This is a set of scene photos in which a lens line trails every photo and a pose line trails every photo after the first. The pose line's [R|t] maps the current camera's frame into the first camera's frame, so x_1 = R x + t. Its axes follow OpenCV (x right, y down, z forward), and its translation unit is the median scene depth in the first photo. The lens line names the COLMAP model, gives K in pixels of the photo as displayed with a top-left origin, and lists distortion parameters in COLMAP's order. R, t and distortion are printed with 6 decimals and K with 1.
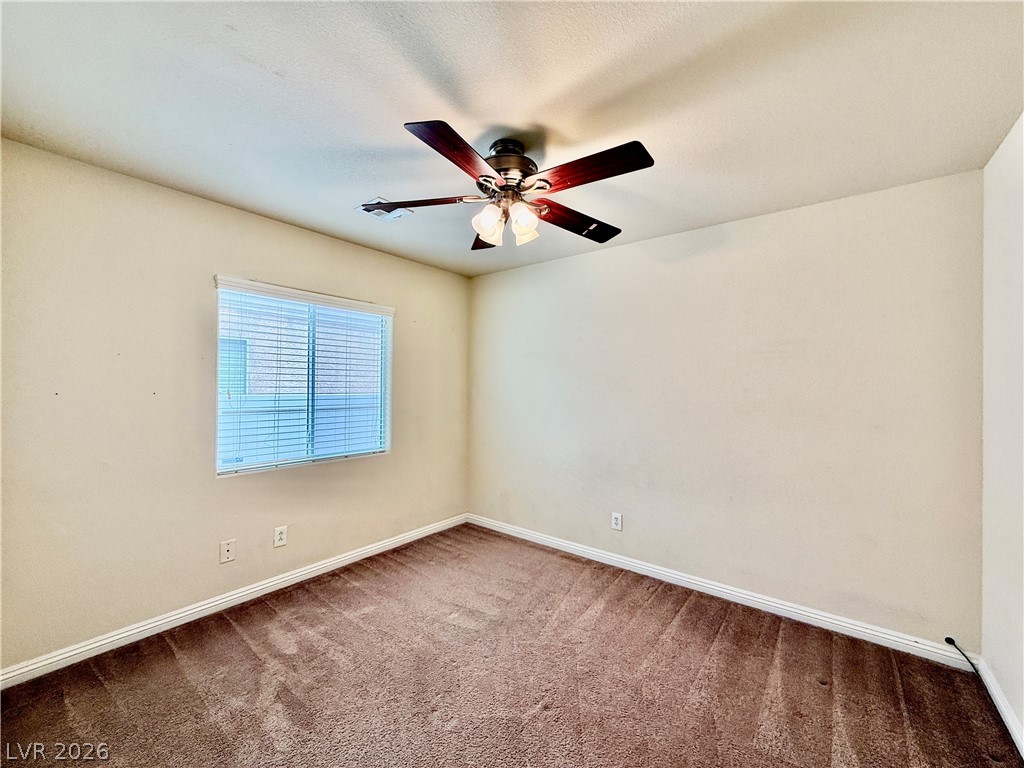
lens RADIAL K [[408.5, 0, 505.6], [0, 408.5, 383.1], [0, 0, 1]] dist [-0.002592, 0.000026]
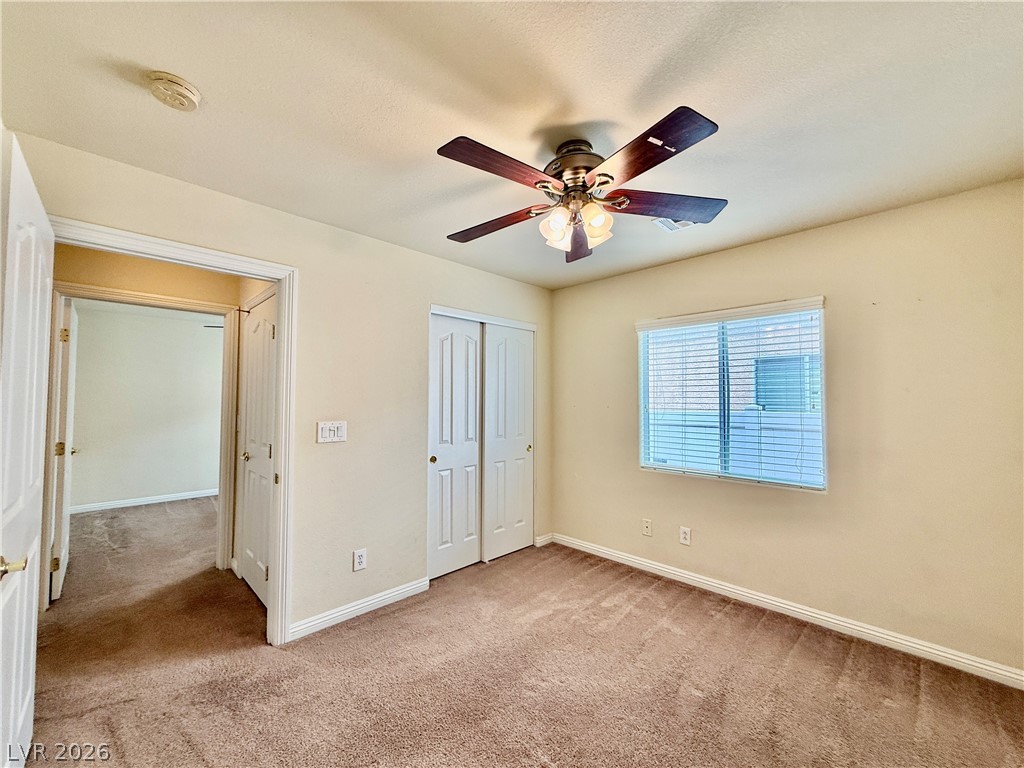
lens RADIAL K [[411.6, 0, 512.4], [0, 411.6, 378.3], [0, 0, 1]] dist [0.000659, -0.000079]
pose [[-0.109700, -0.064134, -0.991893, 0.675300], [0.004401, 0.997875, -0.065008, 0.013439], [0.993955, -0.011496, -0.109185, 0.672434]]
